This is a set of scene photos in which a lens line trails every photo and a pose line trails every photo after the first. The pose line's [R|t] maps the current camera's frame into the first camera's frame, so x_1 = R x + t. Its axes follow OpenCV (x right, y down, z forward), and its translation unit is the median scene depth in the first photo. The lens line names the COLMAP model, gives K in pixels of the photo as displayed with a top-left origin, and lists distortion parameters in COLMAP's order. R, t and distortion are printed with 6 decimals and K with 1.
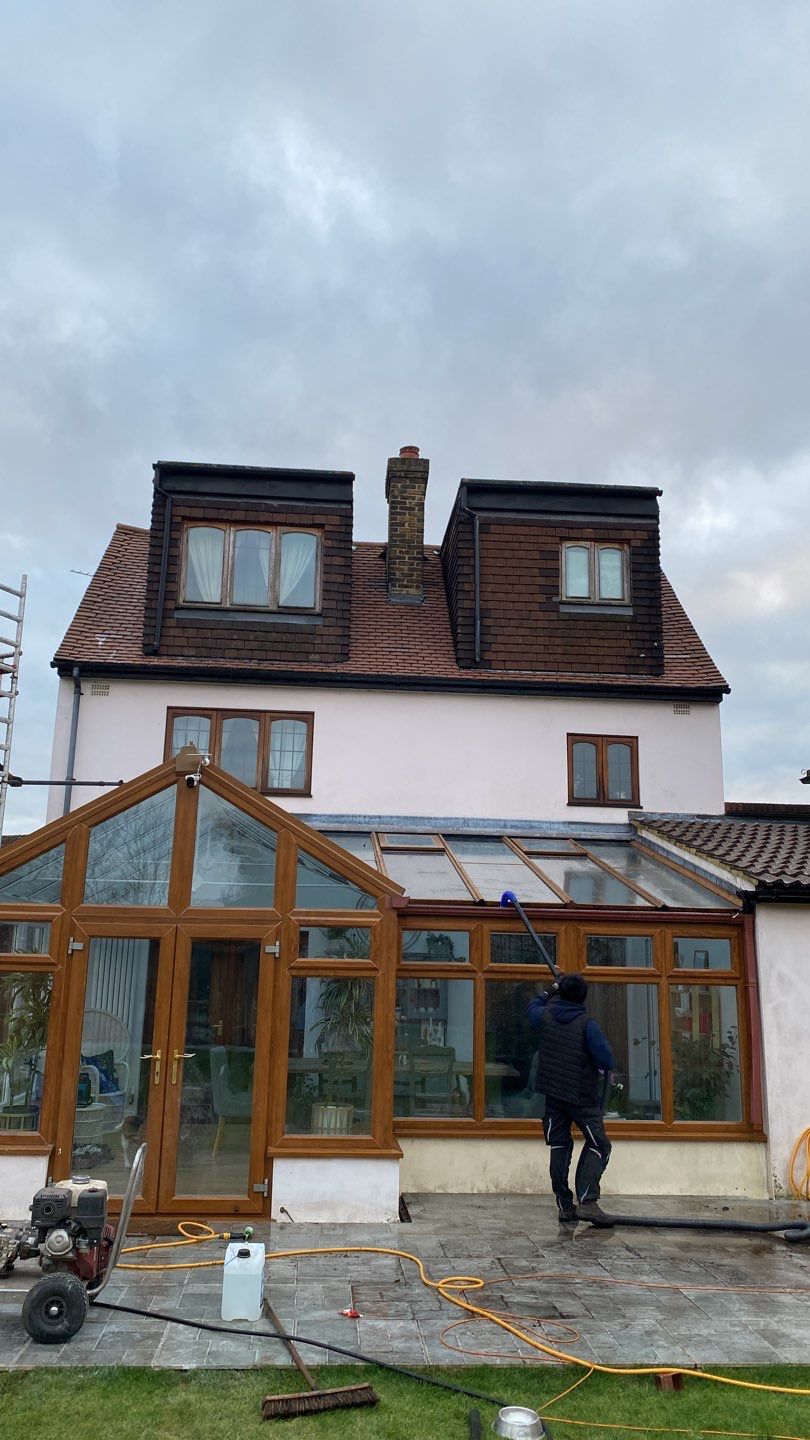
lens RADIAL K [[1101.5, 0, 407.2], [0, 1101.5, 723.0], [0, 0, 1]] dist [0.067071, -0.116762]
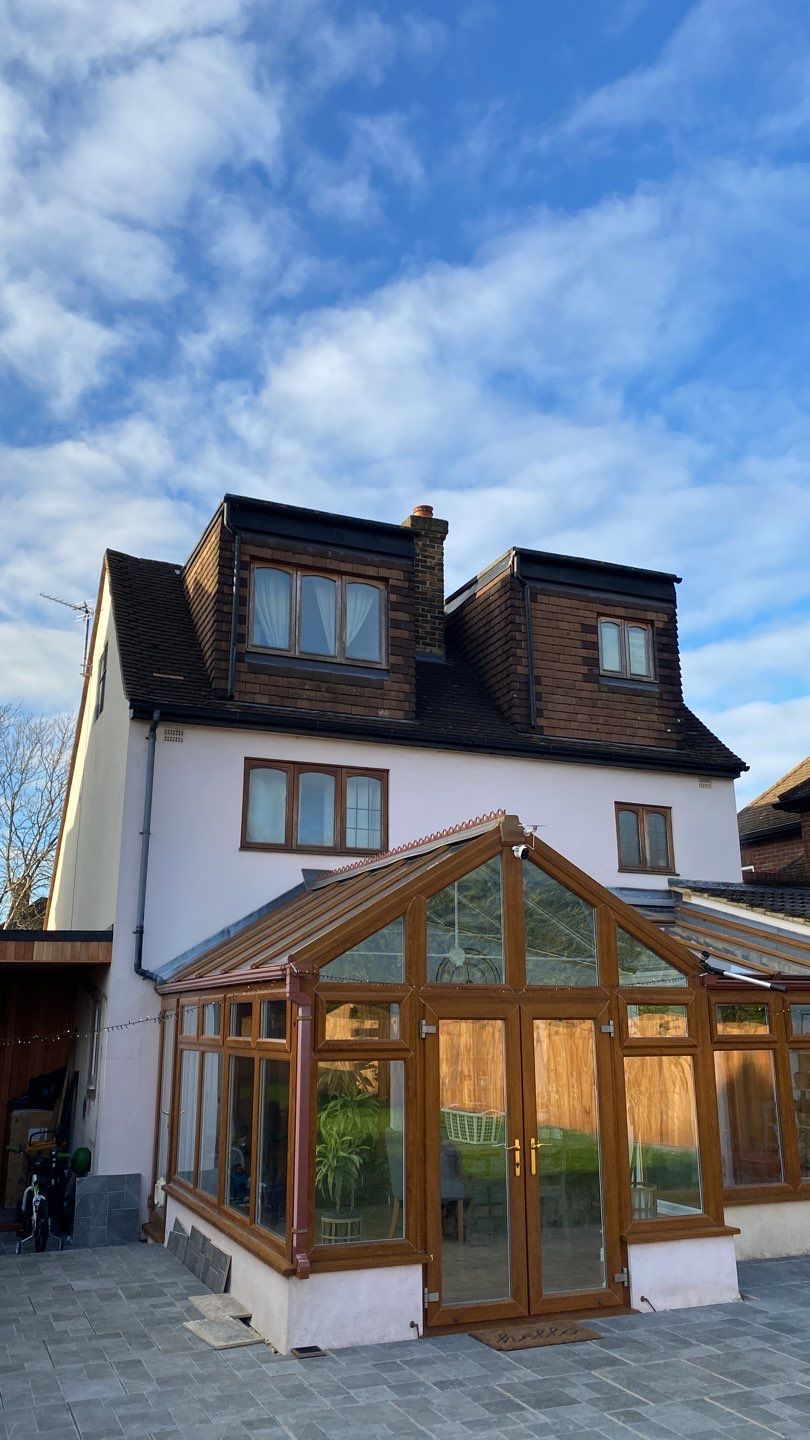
lens RADIAL K [[1101.5, 0, 407.2], [0, 1101.5, 723.0], [0, 0, 1]] dist [0.067071, -0.116762]
pose [[0.948484, 0.060142, 0.311066, -0.364333], [-0.048197, 0.997780, -0.045952, -0.007179], [-0.313139, 0.028592, 0.949277, 0.068481]]
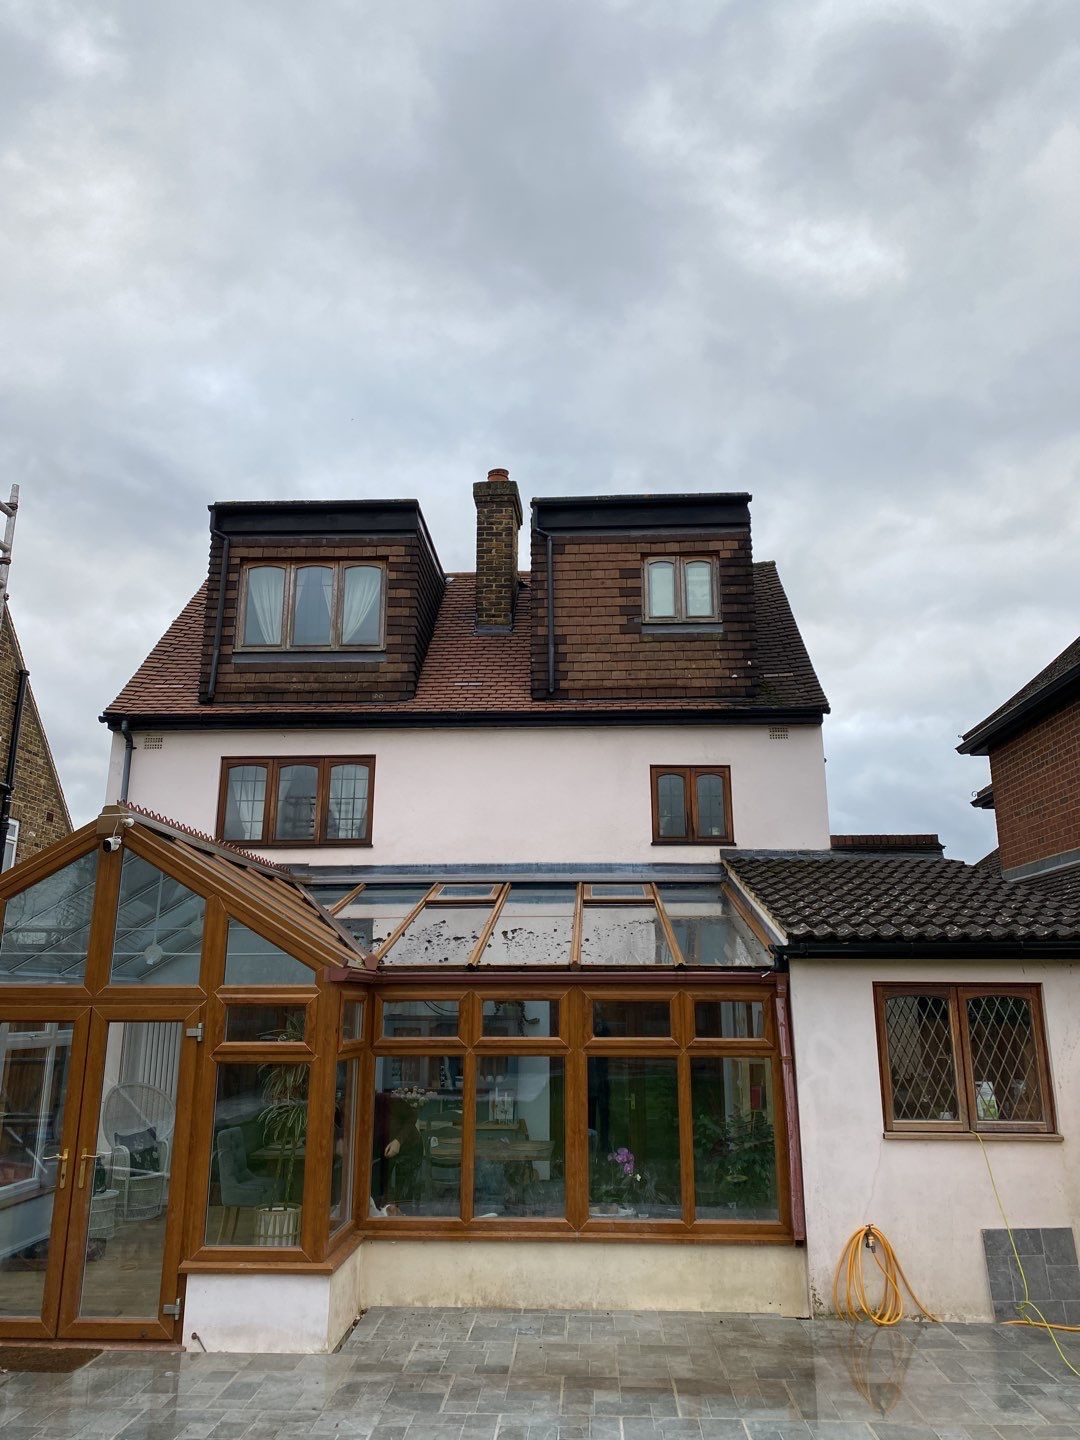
lens RADIAL K [[1098.3, 0, 542.9], [0, 1098.3, 715.4], [0, 0, 1]] dist [0.080556, -0.136360]
pose [[0.992350, -0.050073, -0.112843, 0.159390], [0.045918, 0.998179, -0.039127, -0.000608], [0.114597, 0.033647, 0.992842, 0.084211]]
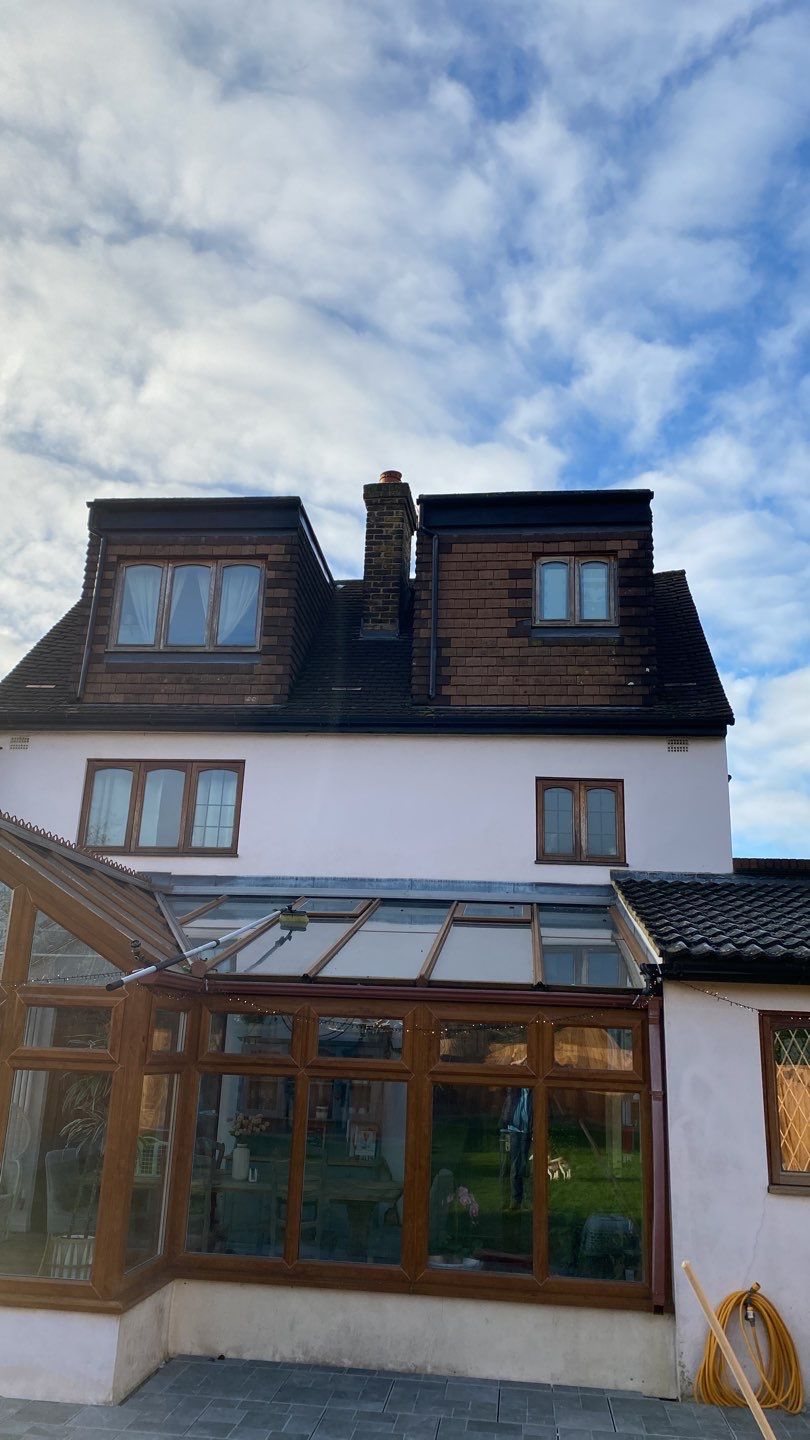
lens RADIAL K [[1101.1, 0, 390.4], [0, 1101.1, 710.3], [0, 0, 1]] dist [0.066778, -0.102249]
pose [[0.981500, -0.037102, -0.187834, 0.193288], [0.021594, 0.996236, -0.083947, 0.026158], [0.190242, 0.078338, 0.978607, 0.145547]]
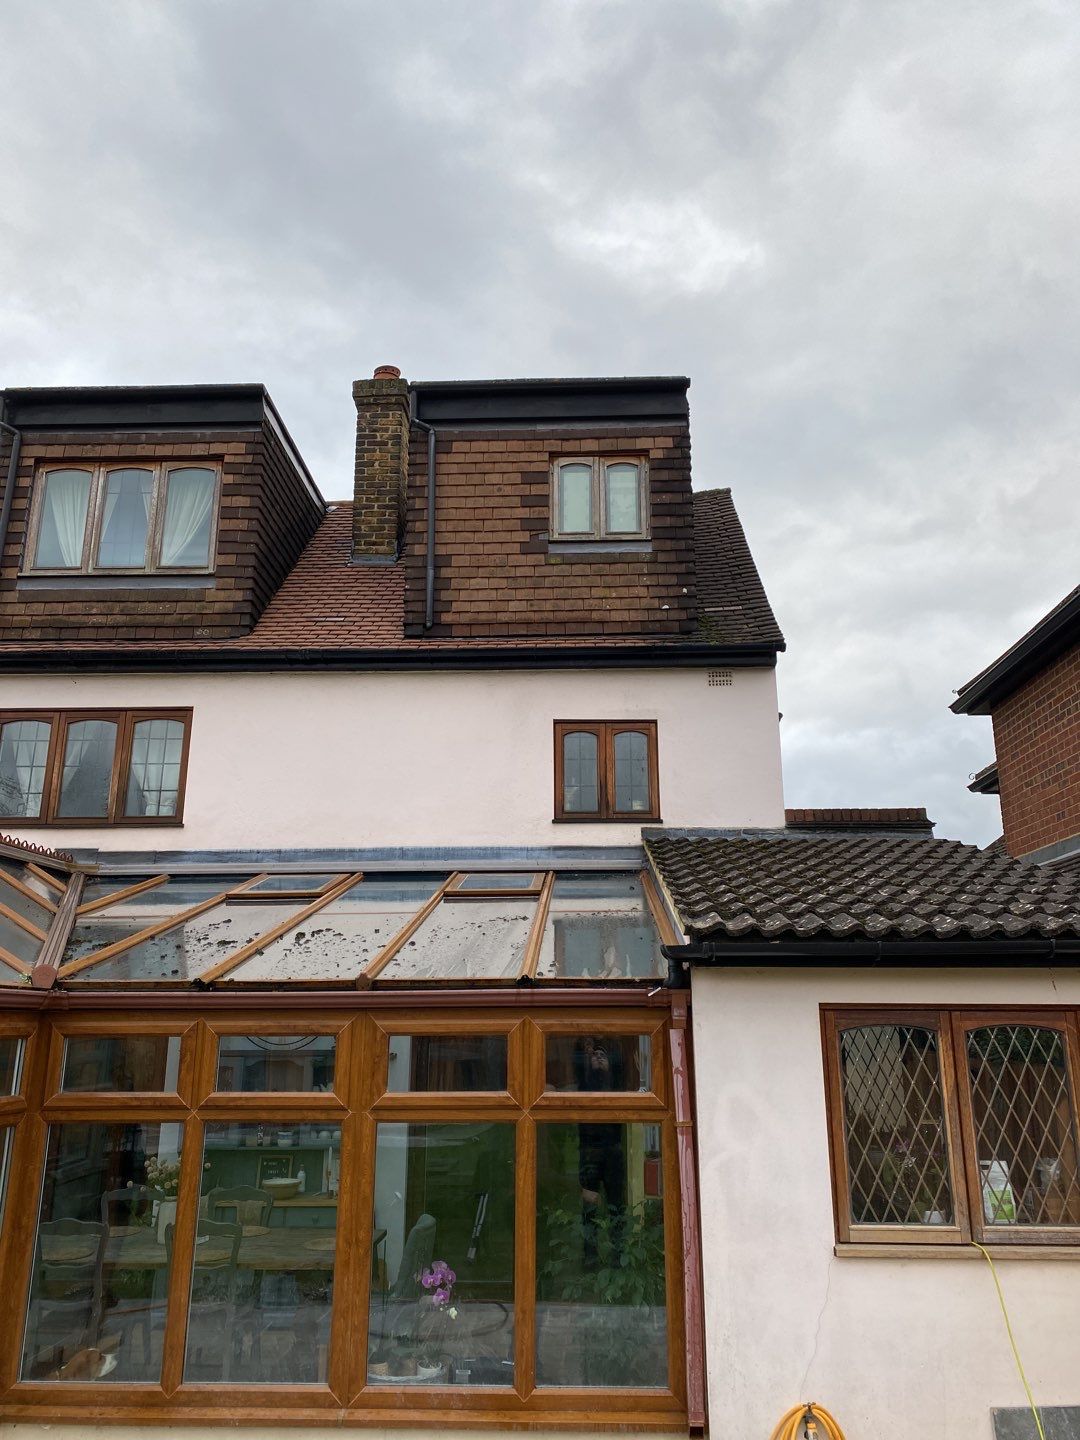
lens RADIAL K [[1097.6, 0, 558.2], [0, 1097.6, 725.4], [0, 0, 1]] dist [0.092923, -0.127443]
pose [[0.994173, -0.049433, -0.095792, 0.211480], [0.045171, 0.997912, -0.046161, 0.044195], [0.097874, 0.041565, 0.994330, 0.303582]]
